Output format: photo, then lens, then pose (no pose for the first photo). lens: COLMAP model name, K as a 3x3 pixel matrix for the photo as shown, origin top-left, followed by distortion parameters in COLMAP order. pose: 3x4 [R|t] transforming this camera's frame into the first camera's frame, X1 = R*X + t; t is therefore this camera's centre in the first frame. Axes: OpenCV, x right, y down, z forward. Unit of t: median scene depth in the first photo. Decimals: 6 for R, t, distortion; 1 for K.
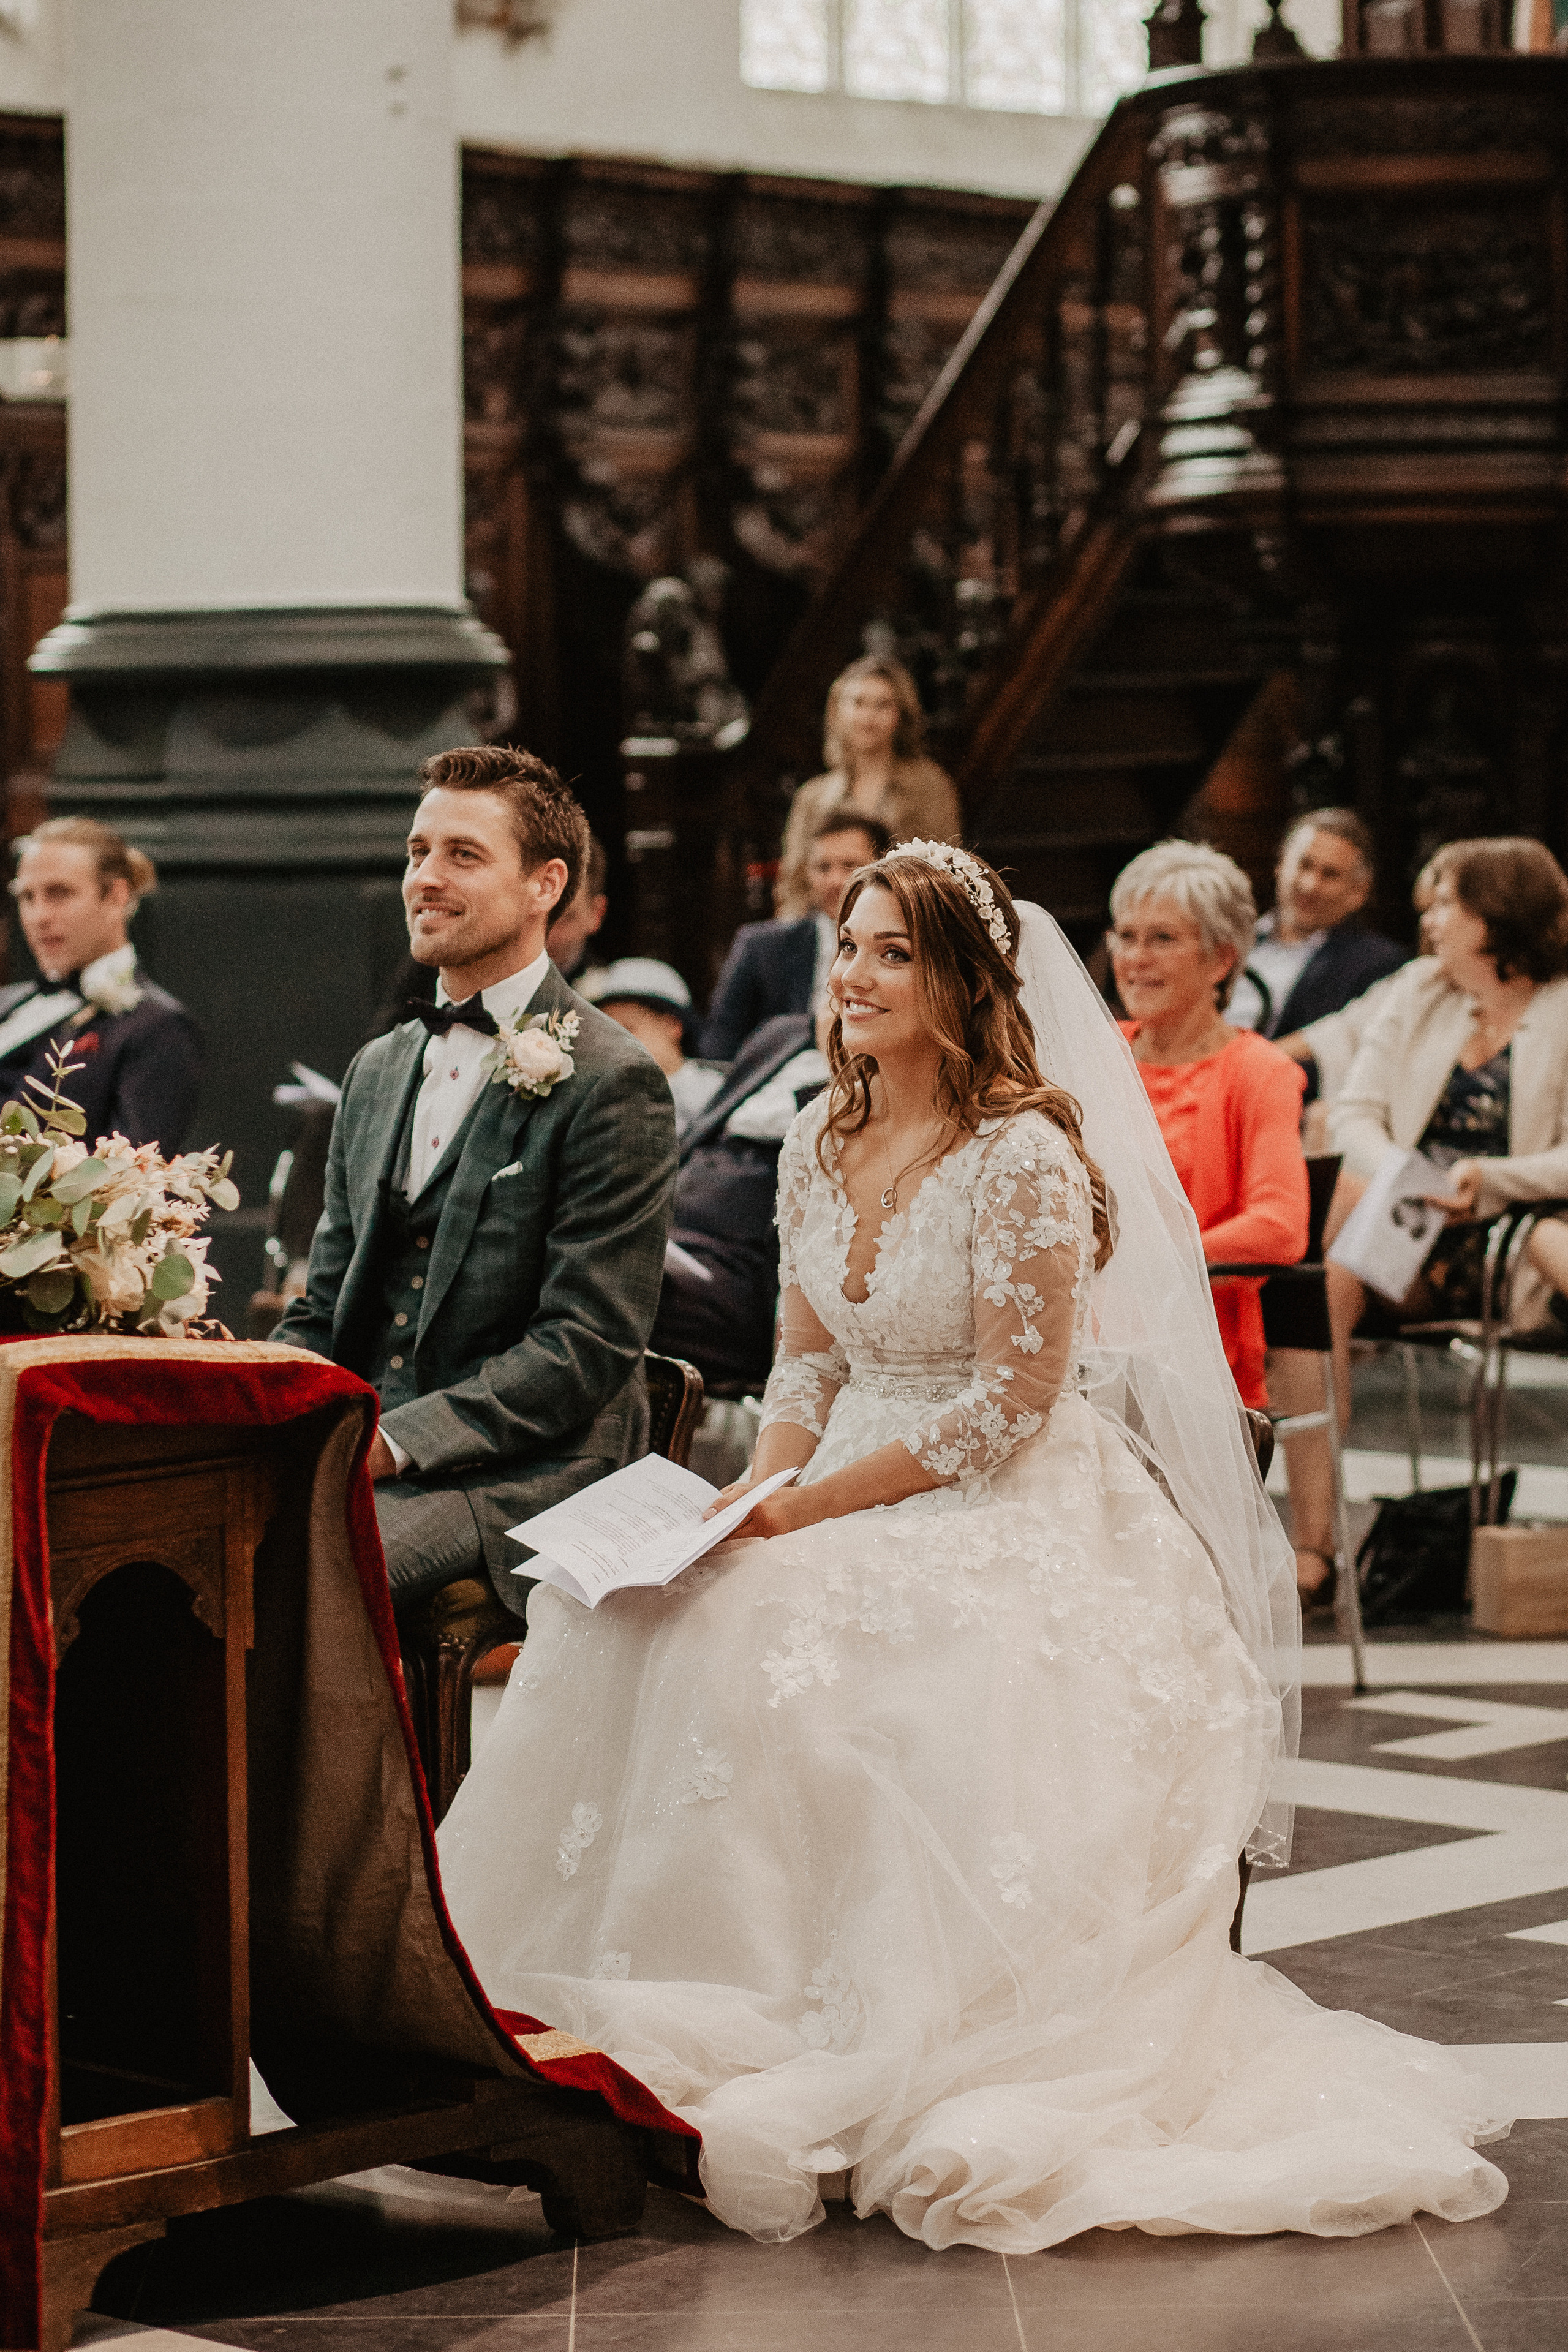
lens RADIAL K [[7358.1, 0, 784.0], [0, 7358.1, 1176.0], [0, 0, 1]] dist [-0.057128, -1.294951]
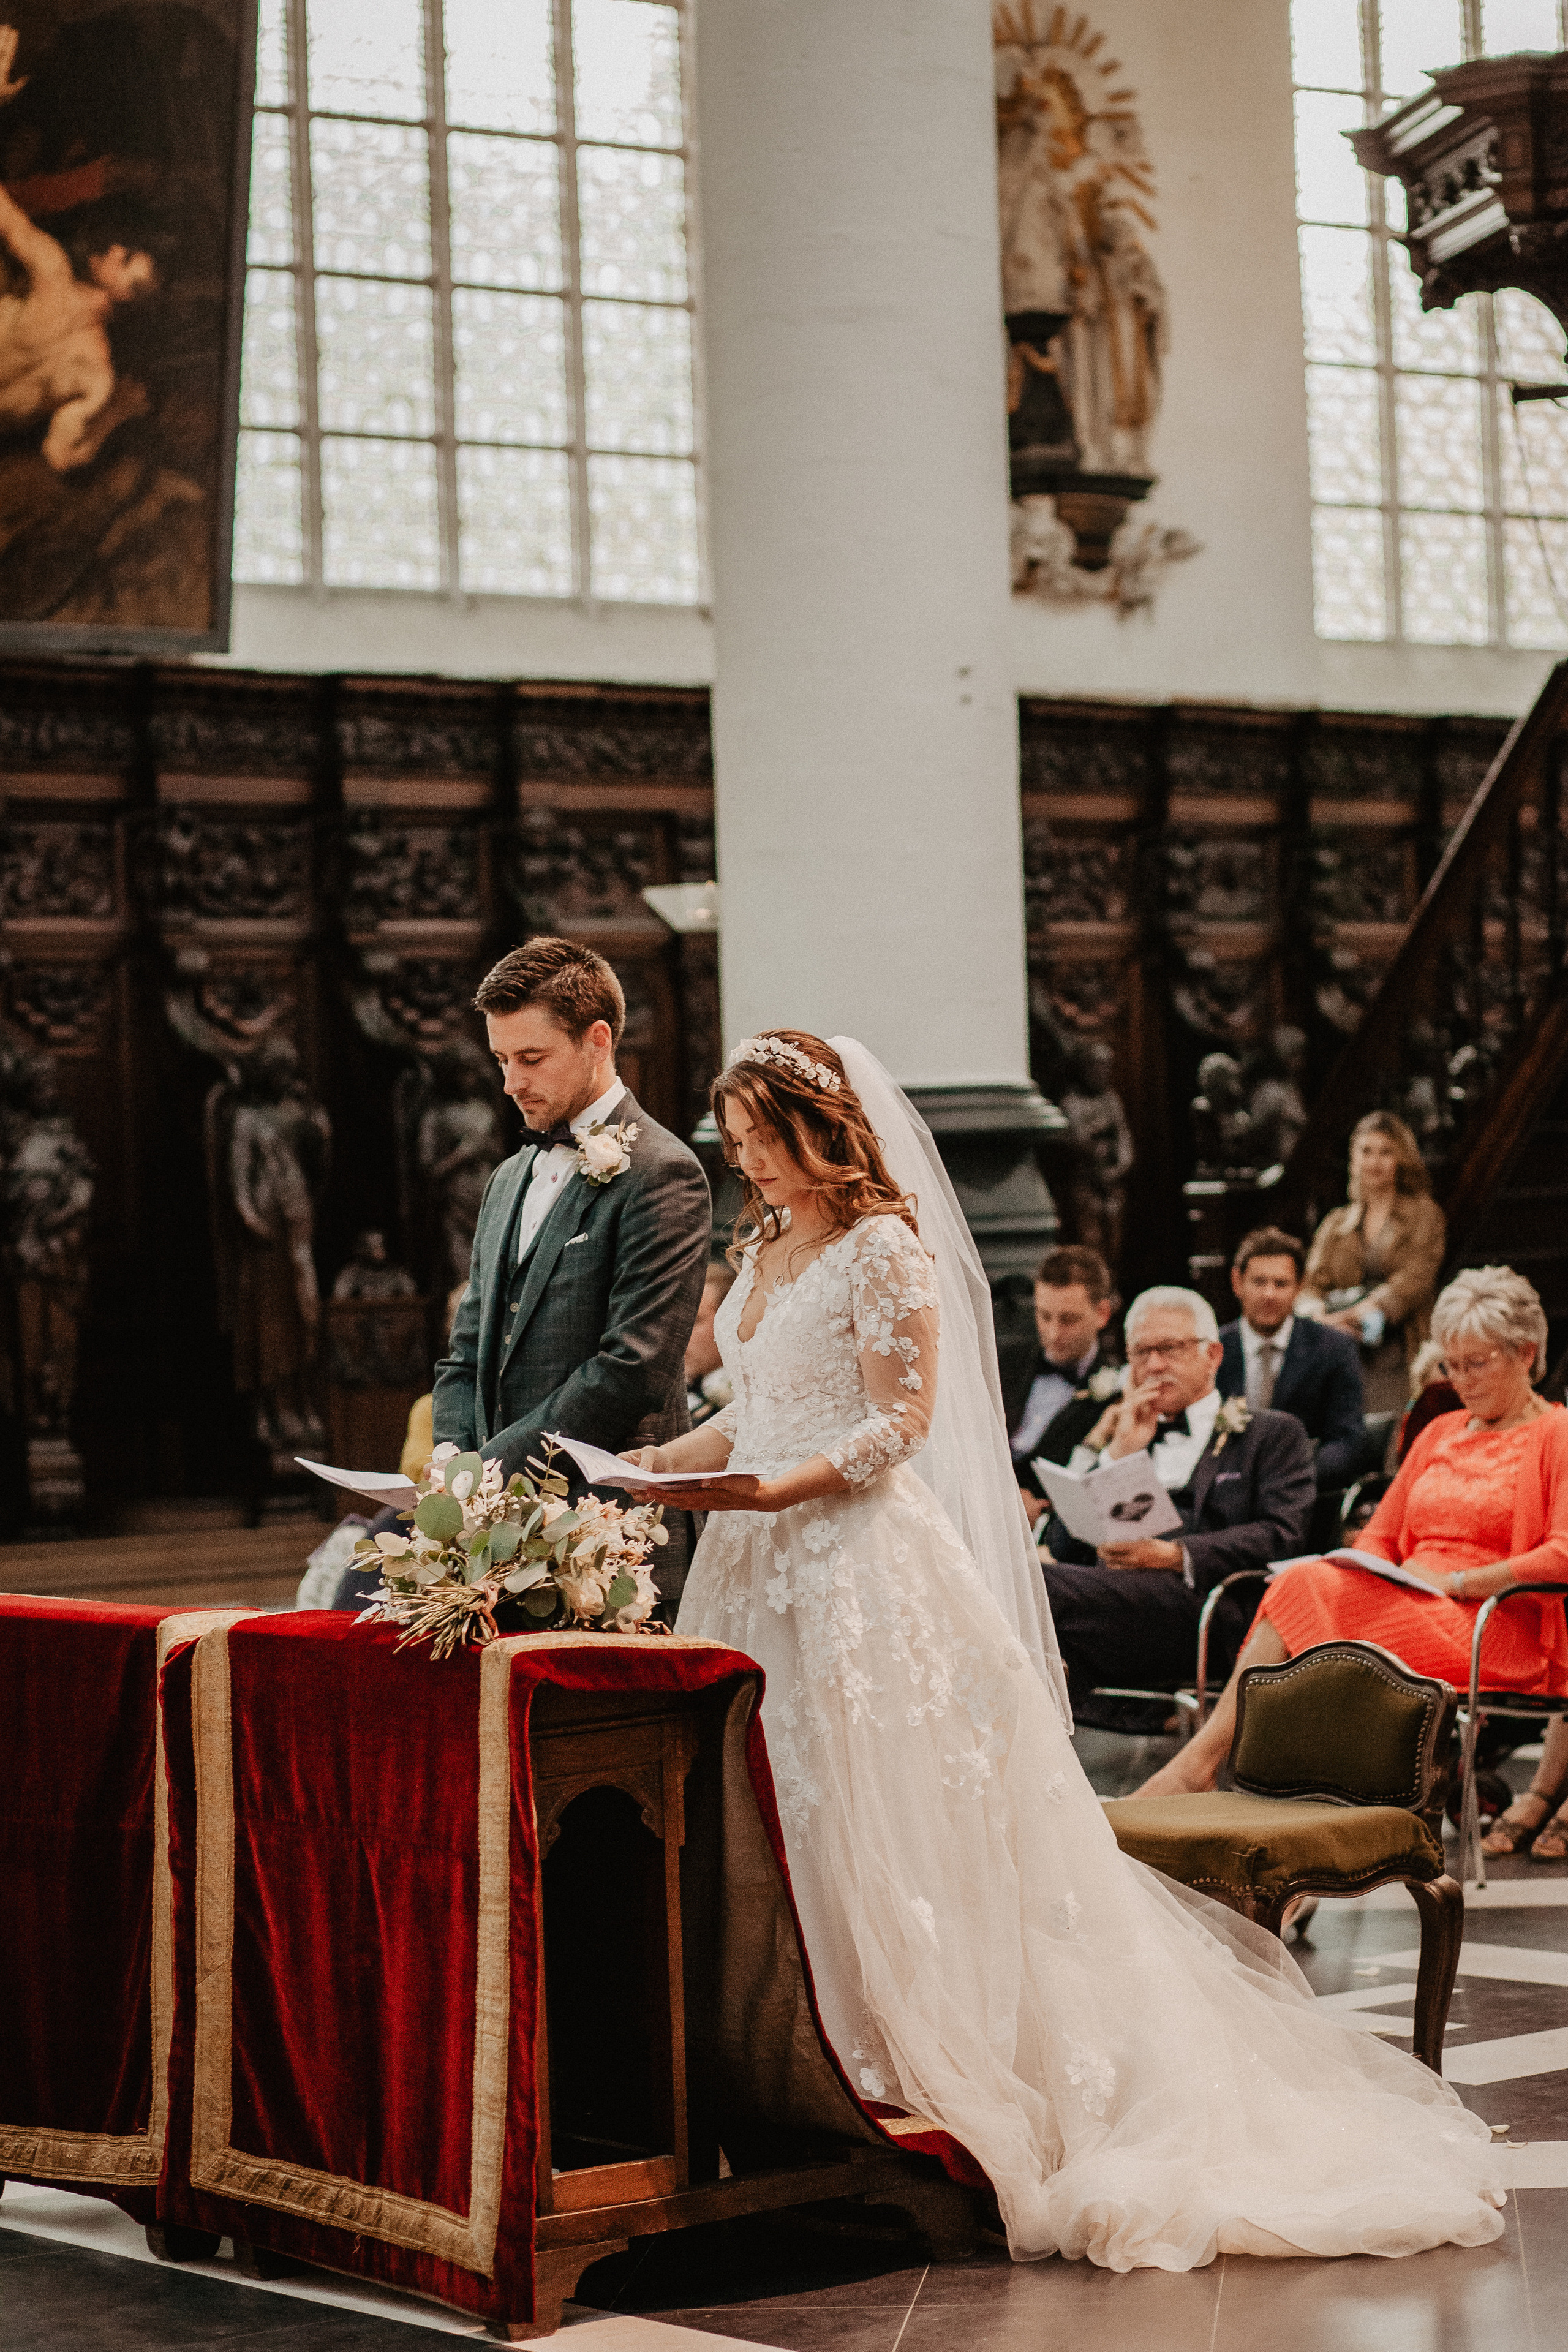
lens RADIAL K [[7358.1, 0, 784.0], [0, 7358.1, 1176.0], [0, 0, 1]] dist [-0.057128, -1.294951]
pose [[0.990101, -0.022503, -0.138545, 0.150811], [0.015197, 0.998449, -0.053565, 0.009910], [0.139535, 0.050929, 0.988907, -0.441945]]
